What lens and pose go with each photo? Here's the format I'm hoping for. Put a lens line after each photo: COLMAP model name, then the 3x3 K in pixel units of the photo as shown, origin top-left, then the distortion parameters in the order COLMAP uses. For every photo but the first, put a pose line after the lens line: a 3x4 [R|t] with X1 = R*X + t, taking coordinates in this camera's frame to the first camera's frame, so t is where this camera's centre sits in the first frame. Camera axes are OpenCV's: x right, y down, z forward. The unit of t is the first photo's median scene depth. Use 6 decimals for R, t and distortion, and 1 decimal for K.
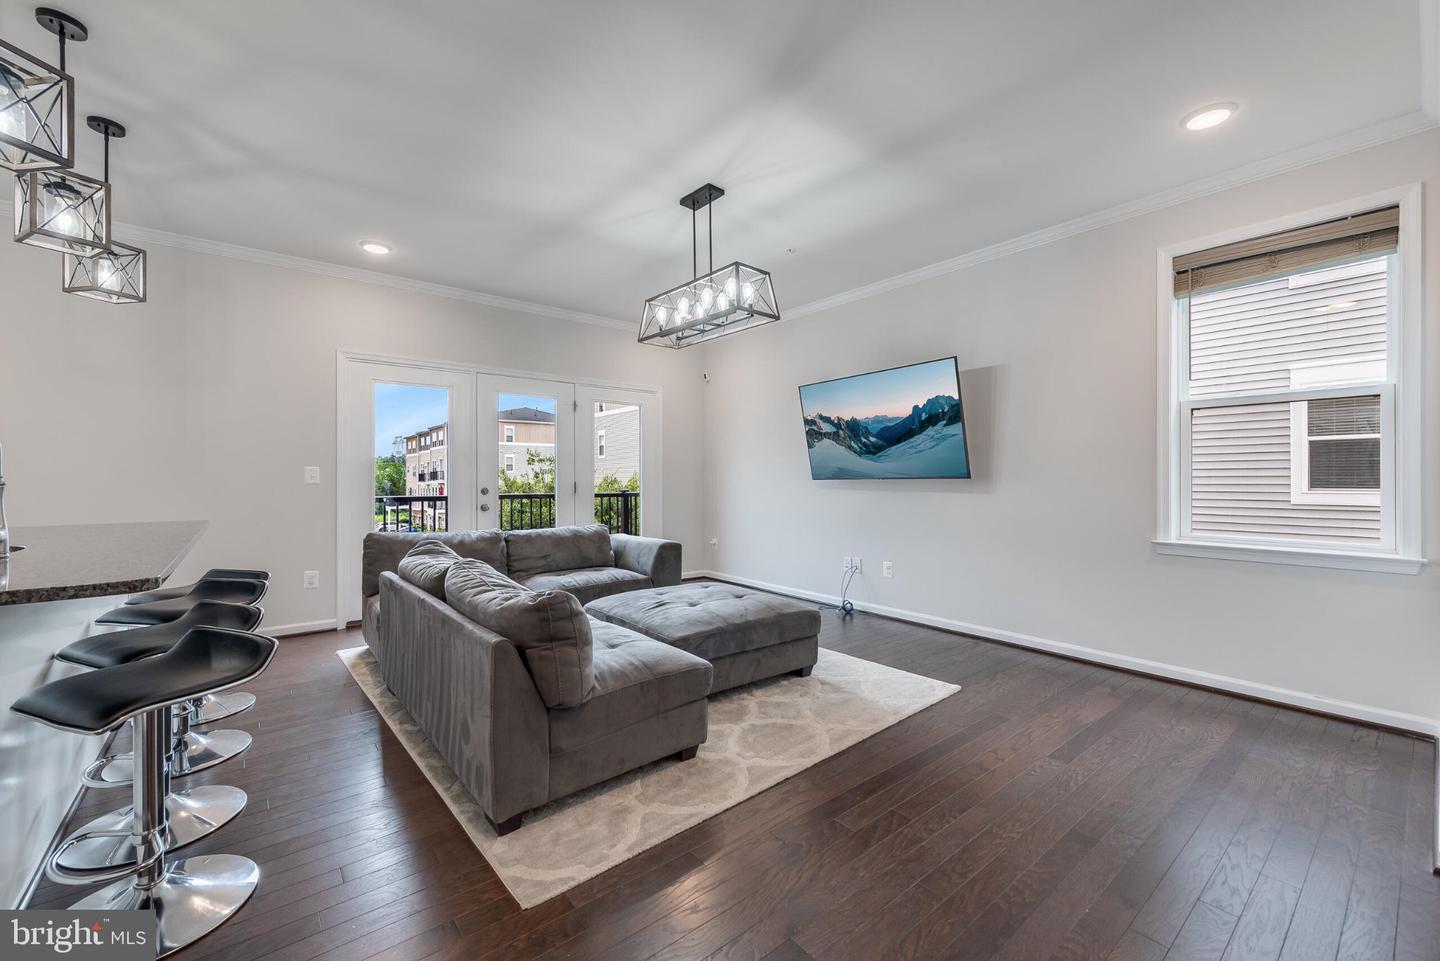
lens RADIAL K [[569.8, 0, 717.0], [0, 569.8, 482.5], [0, 0, 1]] dist [0.003612, -0.001319]
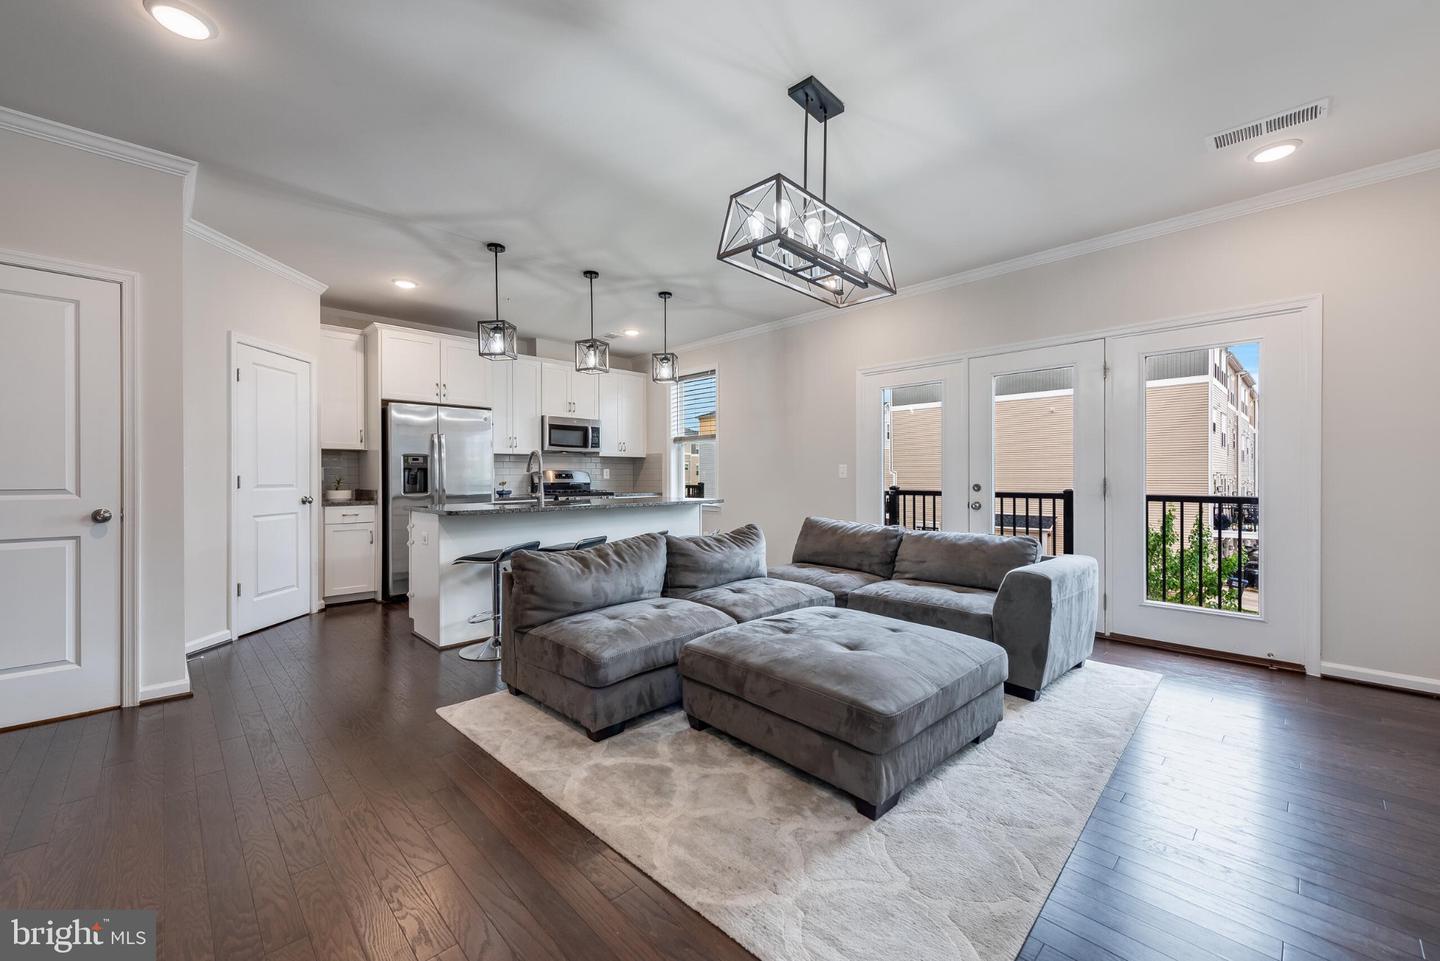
lens RADIAL K [[569.8, 0, 717.1], [0, 569.8, 478.7], [0, 0, 1]] dist [0.003612, -0.001319]
pose [[0.083852, 0.004710, -0.996467, 0.737868], [-0.004582, 0.999980, 0.004341, -0.001262], [0.996468, 0.004202, 0.083872, 0.827619]]
